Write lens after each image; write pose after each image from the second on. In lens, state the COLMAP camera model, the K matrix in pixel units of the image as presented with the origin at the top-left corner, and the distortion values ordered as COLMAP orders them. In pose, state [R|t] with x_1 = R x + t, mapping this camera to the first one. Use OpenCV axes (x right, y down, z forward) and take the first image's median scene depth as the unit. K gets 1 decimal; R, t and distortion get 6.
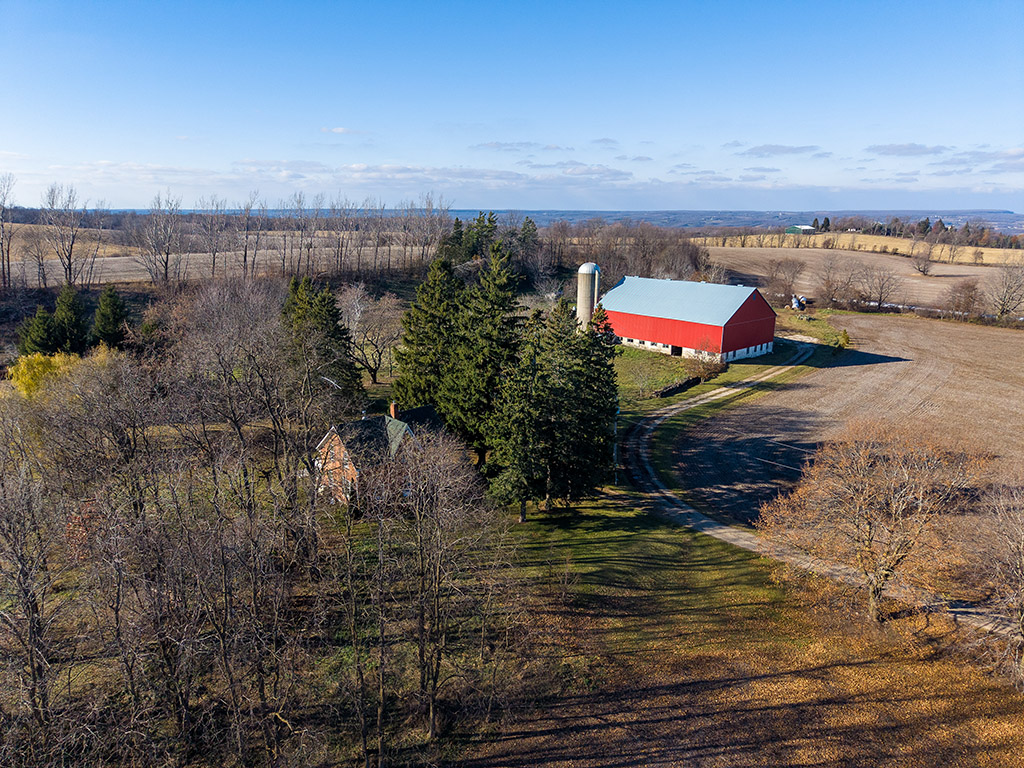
lens RADIAL K [[695.4, 0, 511.1], [0, 695.4, 384.5], [0, 0, 1]] dist [0.016779, -0.012431]
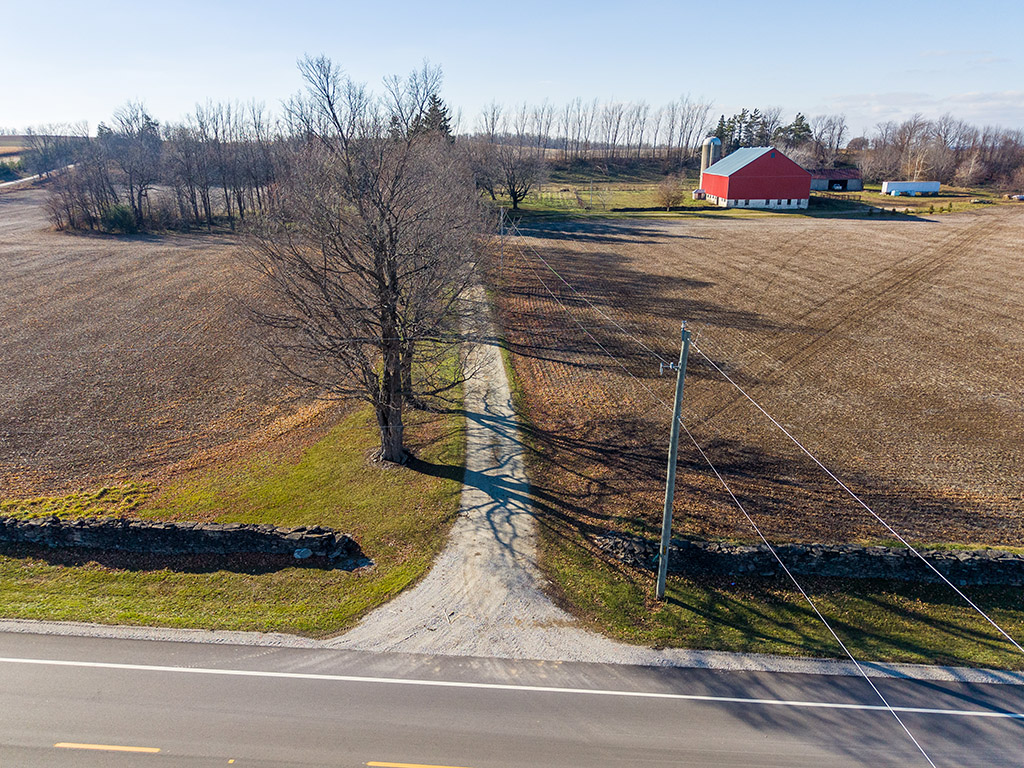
lens RADIAL K [[695.4, 0, 509.3], [0, 695.4, 394.8], [0, 0, 1]] dist [0.016779, -0.012431]
pose [[0.710641, 0.218833, -0.668656, 0.872788], [-0.159221, 0.975762, 0.150122, 0.161836], [0.685301, -0.000219, 0.728259, -0.185599]]
